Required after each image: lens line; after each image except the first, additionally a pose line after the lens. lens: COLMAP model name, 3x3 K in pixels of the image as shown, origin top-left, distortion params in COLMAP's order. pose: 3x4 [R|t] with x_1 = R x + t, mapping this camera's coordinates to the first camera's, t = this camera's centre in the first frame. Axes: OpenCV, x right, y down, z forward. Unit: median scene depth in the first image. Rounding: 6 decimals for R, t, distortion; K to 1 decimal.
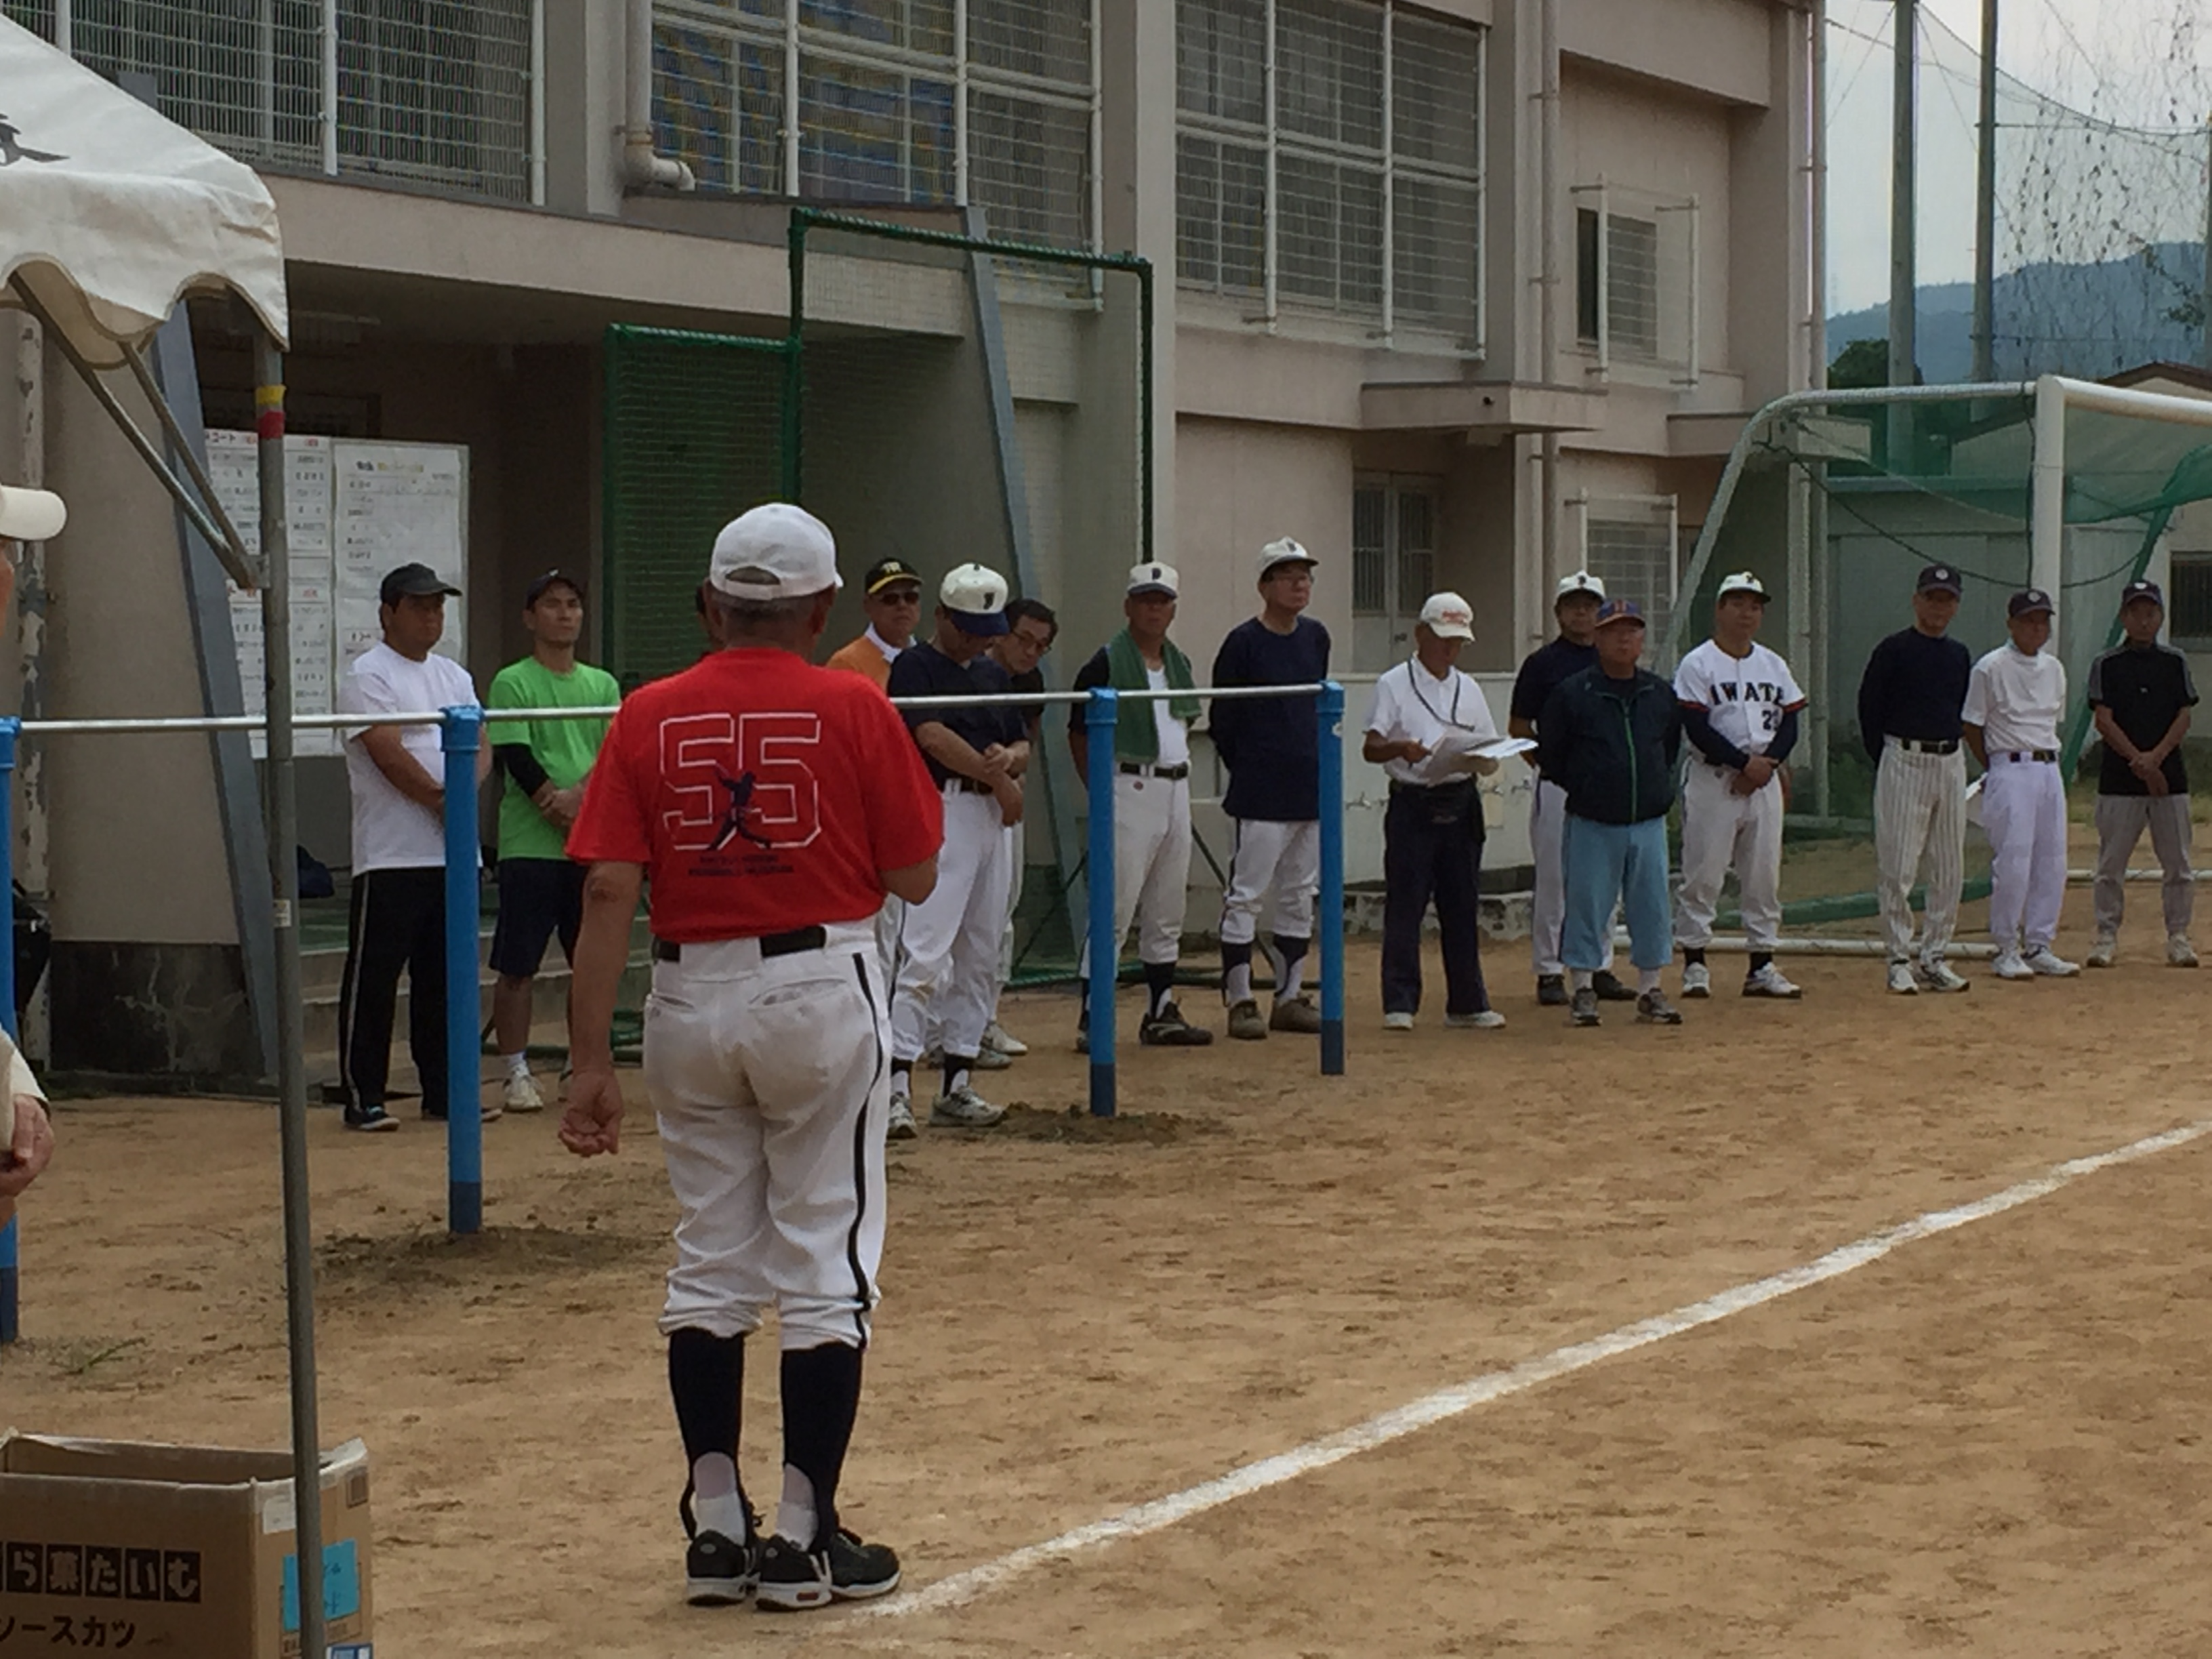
lens RADIAL K [[5109.5, 0, 1110.3], [0, 5109.5, 830.5], [0, 0, 1]] dist [0.027072, 0.000000]
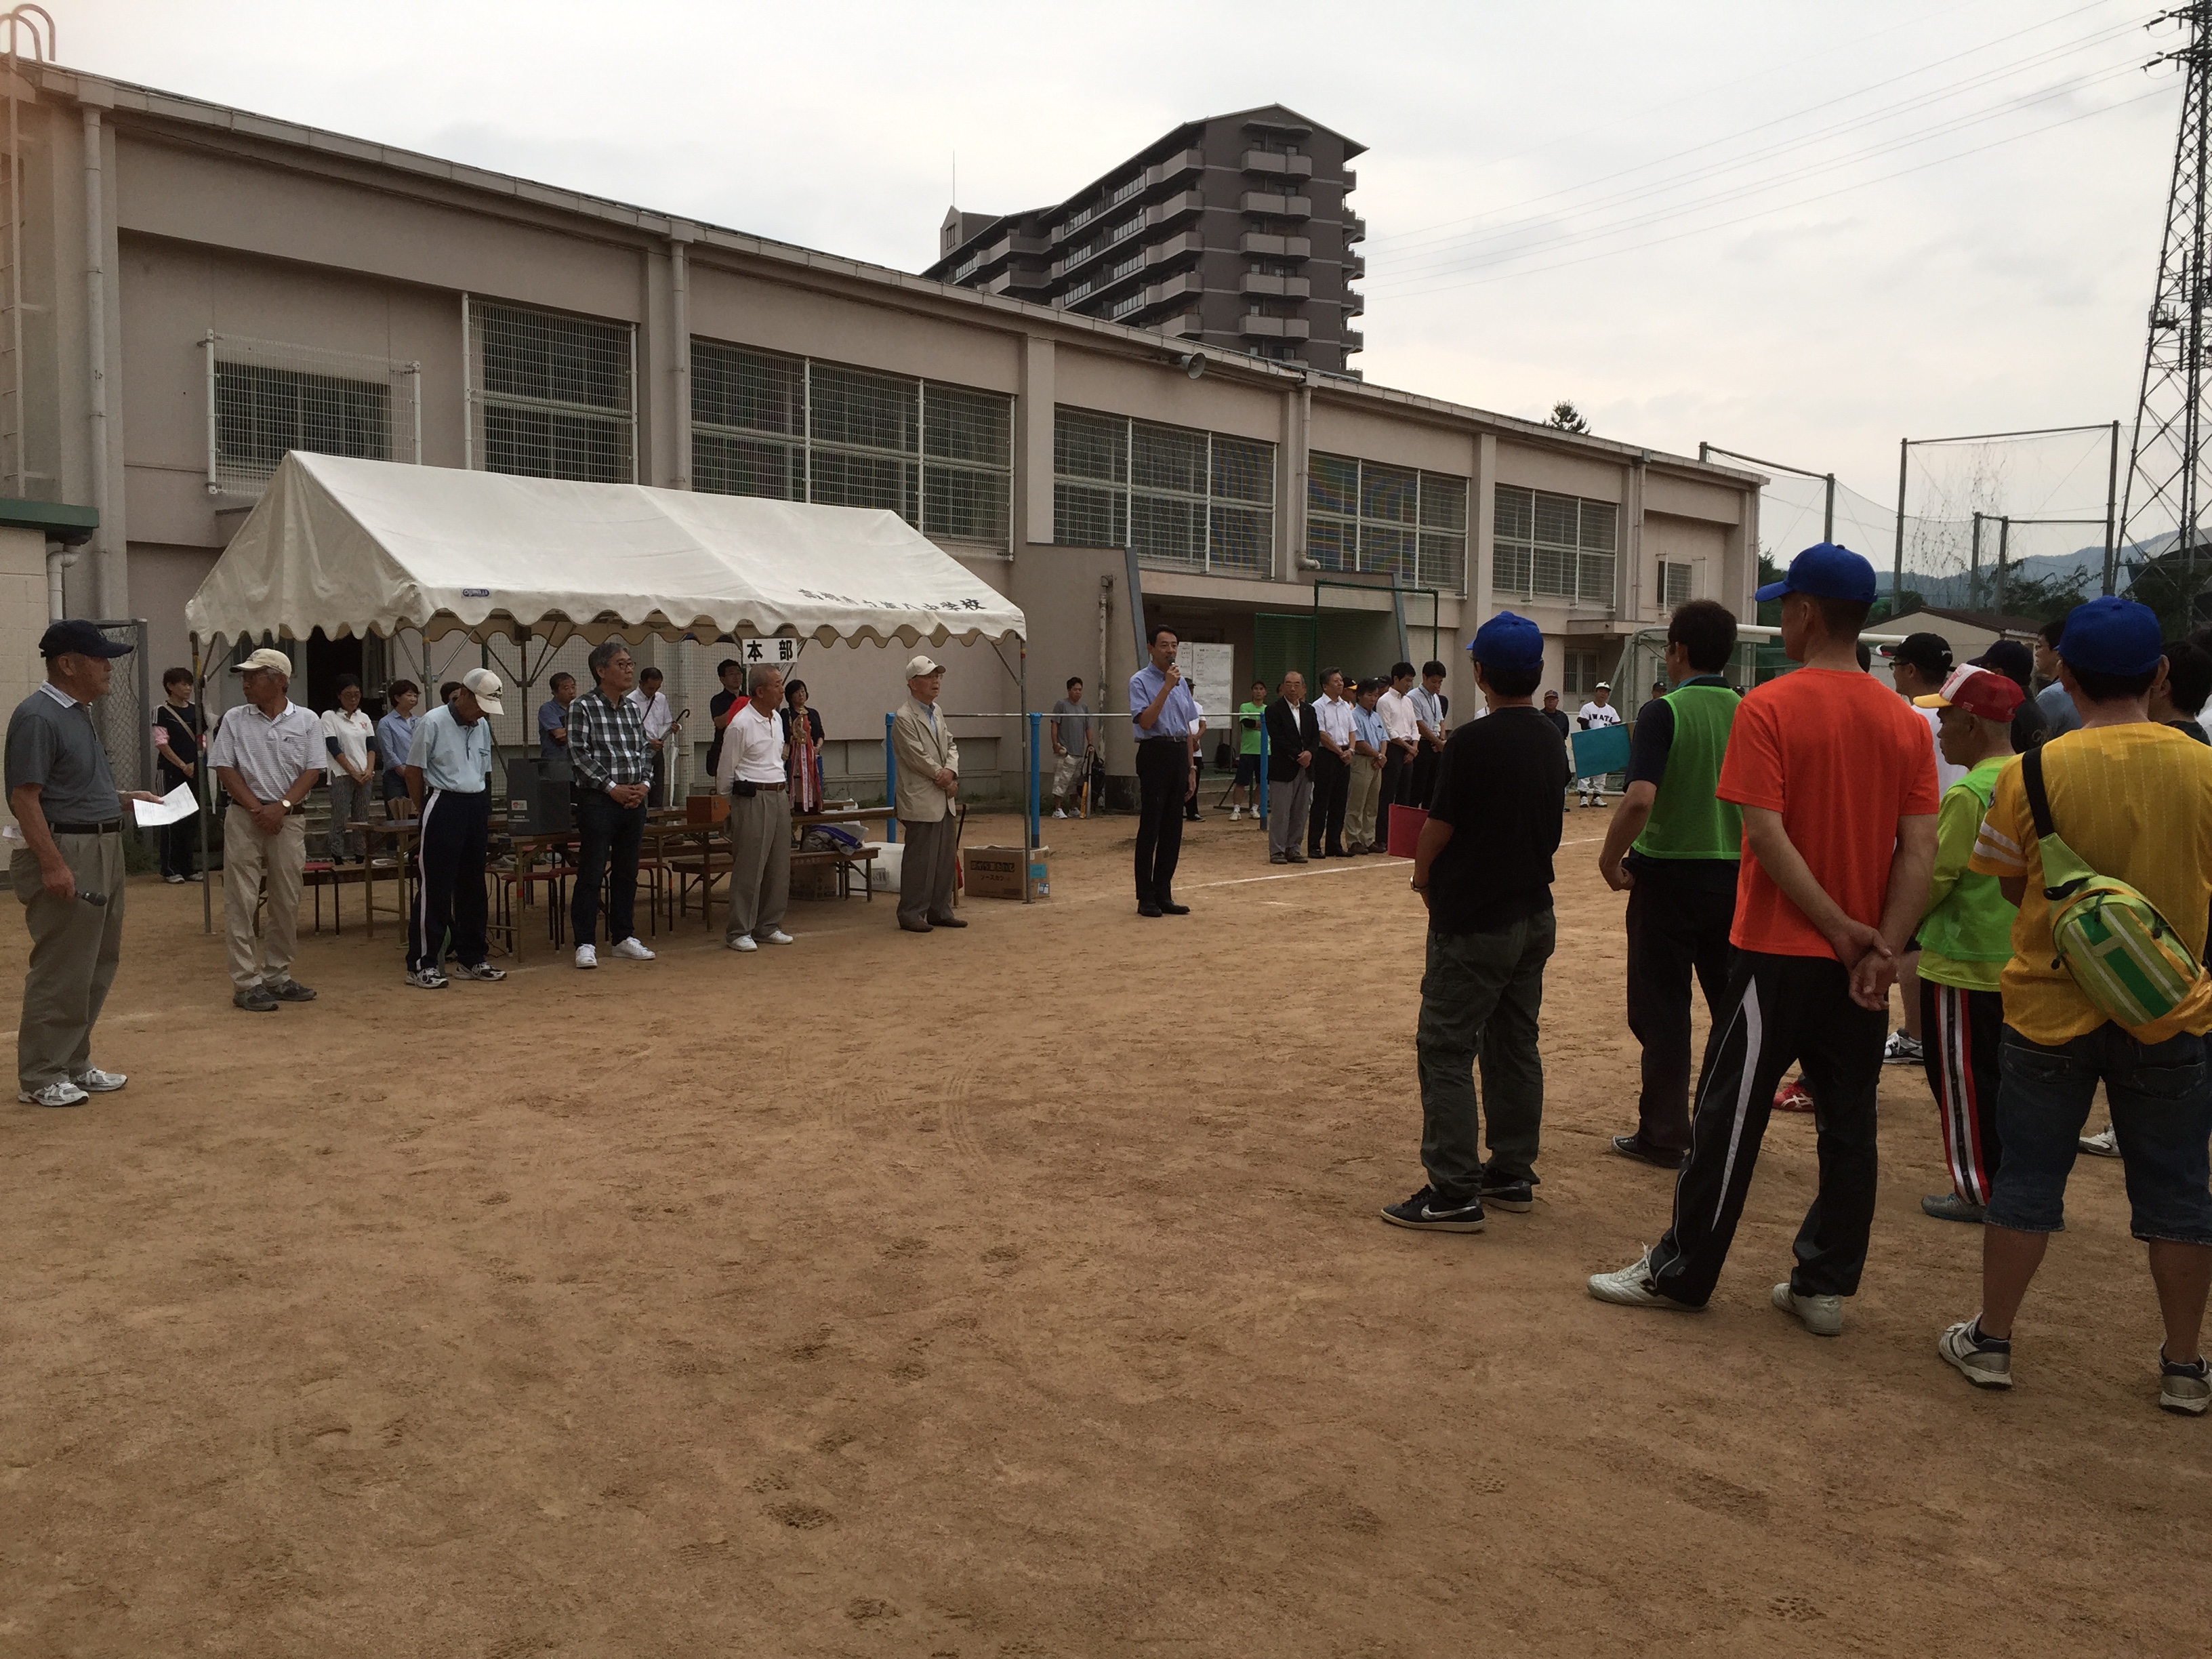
lens RADIAL K [[1854.3, 0, 1115.2], [0, 1854.3, 841.8], [0, 0, 1]] dist [0.046492, -0.019299]
pose [[0.961612, 0.034437, -0.272244, 0.134453], [-0.023769, 0.998818, 0.042390, 0.009287], [0.273383, -0.034291, 0.961294, -0.251868]]
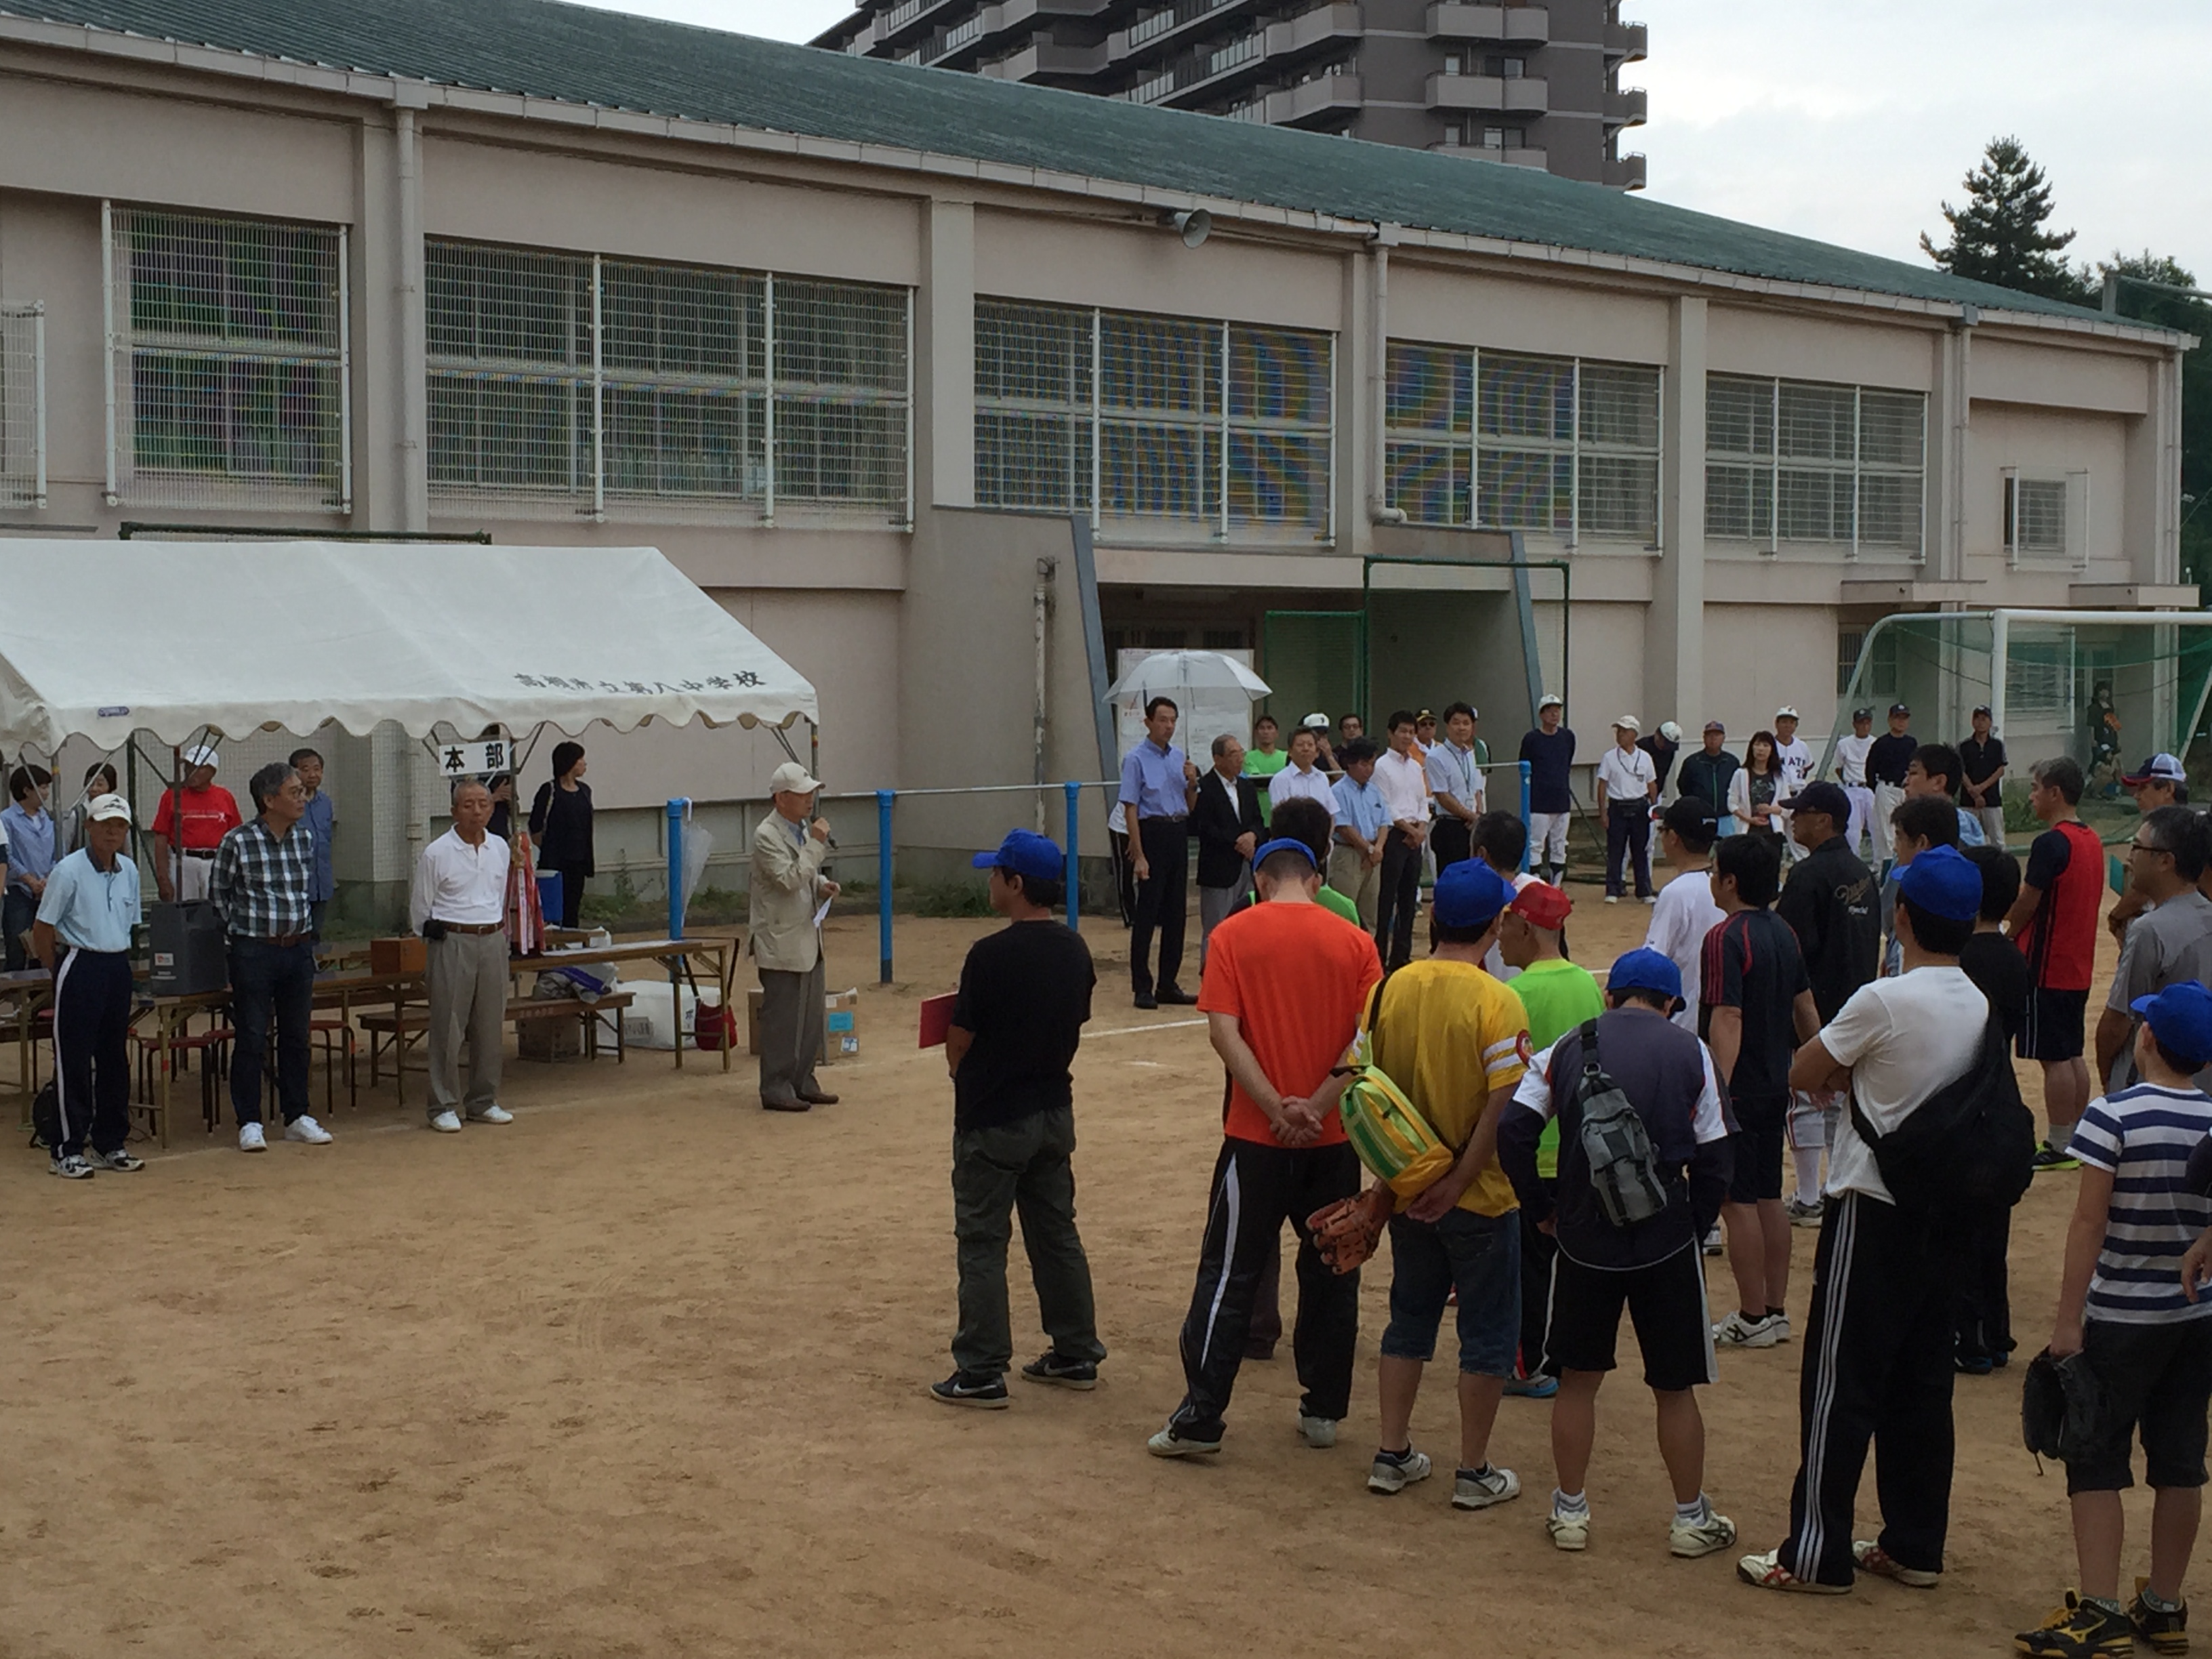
lens RADIAL K [[3330.8, 0, 1103.8], [0, 3330.8, 820.3], [0, 0, 1]] dist [0.040645, 0.000000]
pose [[0.947974, 0.019414, -0.317755, 0.260519], [-0.014585, 0.999739, 0.017569, -0.018519], [0.318013, -0.012021, 0.948010, -0.428337]]
